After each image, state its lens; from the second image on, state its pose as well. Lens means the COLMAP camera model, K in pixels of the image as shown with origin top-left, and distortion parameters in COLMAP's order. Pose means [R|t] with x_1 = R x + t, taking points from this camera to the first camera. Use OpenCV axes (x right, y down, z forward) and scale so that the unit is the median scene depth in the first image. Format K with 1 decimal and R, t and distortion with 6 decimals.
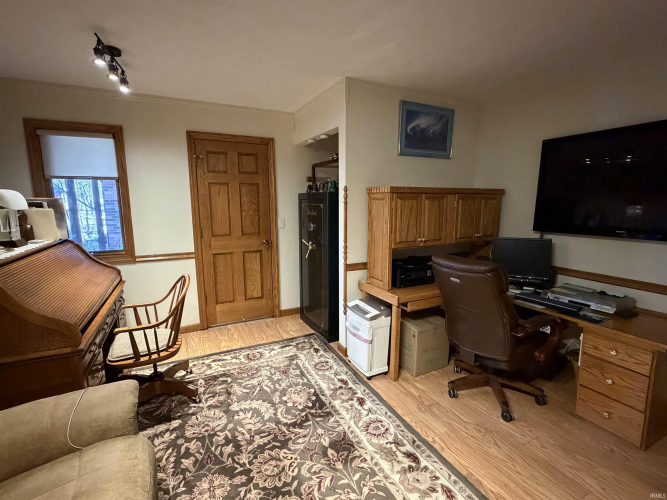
lens RADIAL K [[316.4, 0, 334.6], [0, 316.4, 248.8], [0, 0, 1]] dist [-0.000674, 0.000634]
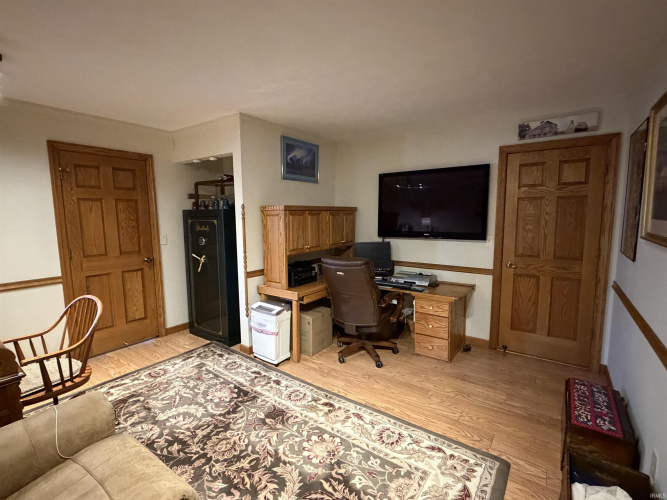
lens RADIAL K [[316.4, 0, 333.4], [0, 316.4, 250.5], [0, 0, 1]] dist [-0.000674, 0.000634]
pose [[0.883585, -0.059461, 0.464480, -0.232947], [0.077736, 0.996768, -0.020274, 0.020315], [-0.461774, 0.054020, 0.885351, -0.175484]]
